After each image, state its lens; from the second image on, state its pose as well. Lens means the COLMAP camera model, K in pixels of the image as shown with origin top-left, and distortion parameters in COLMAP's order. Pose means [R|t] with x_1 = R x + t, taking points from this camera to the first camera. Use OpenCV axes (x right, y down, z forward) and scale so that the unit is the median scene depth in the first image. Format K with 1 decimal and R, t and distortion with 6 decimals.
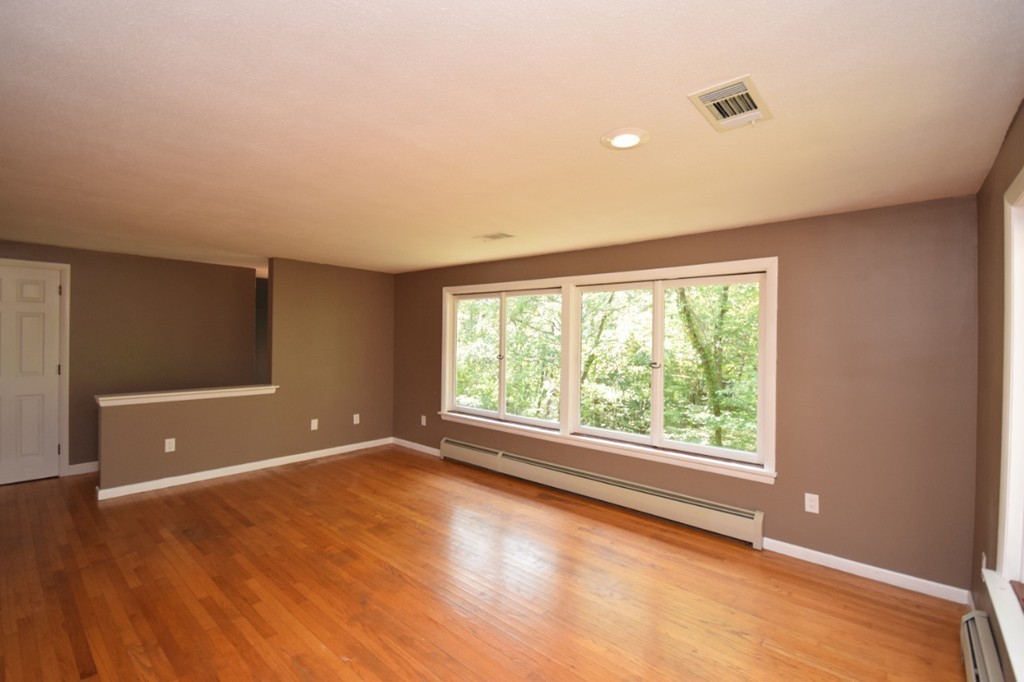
lens RADIAL K [[448.6, 0, 509.2], [0, 448.6, 336.2], [0, 0, 1]] dist [-0.002155, -0.008336]
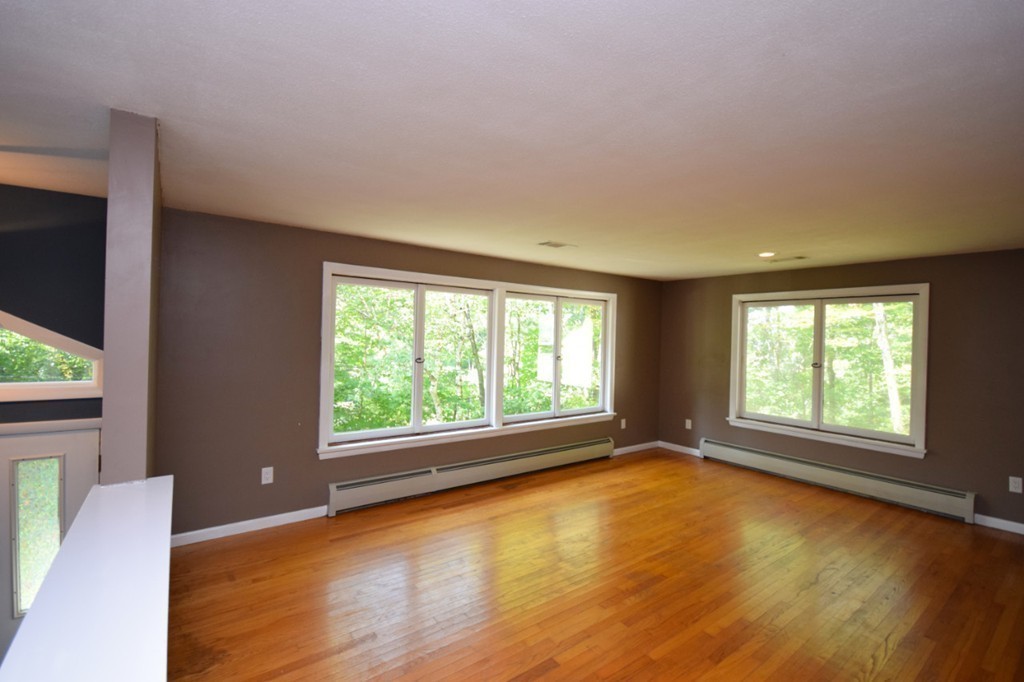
lens RADIAL K [[448.6, 0, 509.2], [0, 448.6, 336.2], [0, 0, 1]] dist [-0.002155, -0.008336]
pose [[0.217360, -0.013748, 0.975995, -1.074280], [-0.028856, 0.999373, 0.020504, -0.028855], [-0.975665, -0.032620, 0.216827, 0.861449]]
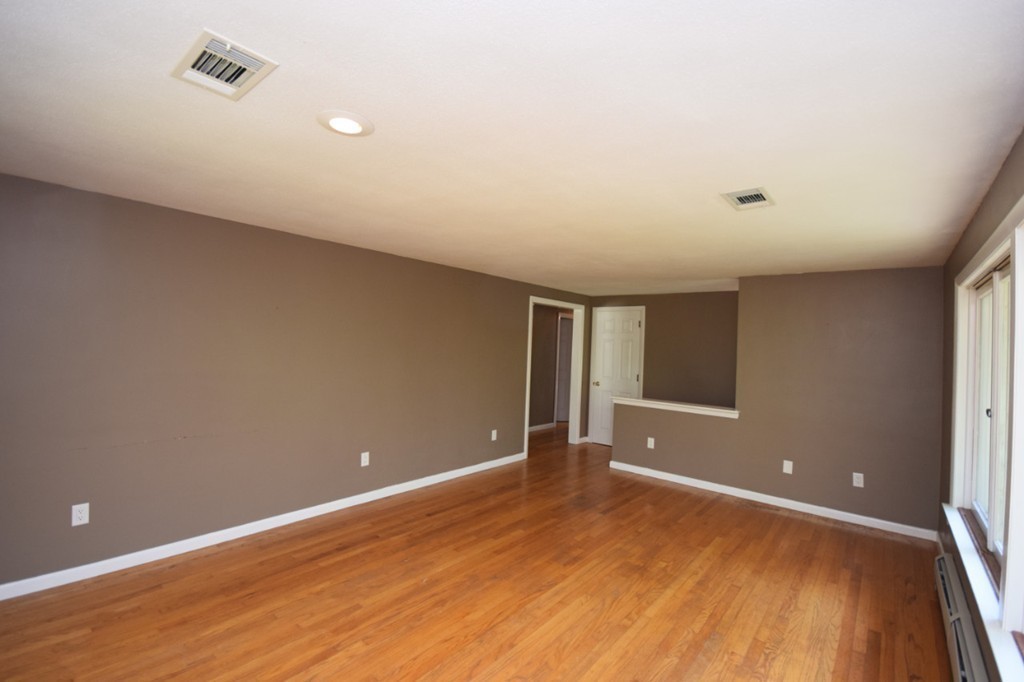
lens RADIAL K [[448.6, 0, 509.2], [0, 448.6, 336.2], [0, 0, 1]] dist [-0.002155, -0.008336]
pose [[0.019286, -0.029001, -0.999393, 0.564259], [-0.041784, 0.998683, -0.029787, 0.000154], [0.998941, 0.042333, 0.018048, 0.650199]]
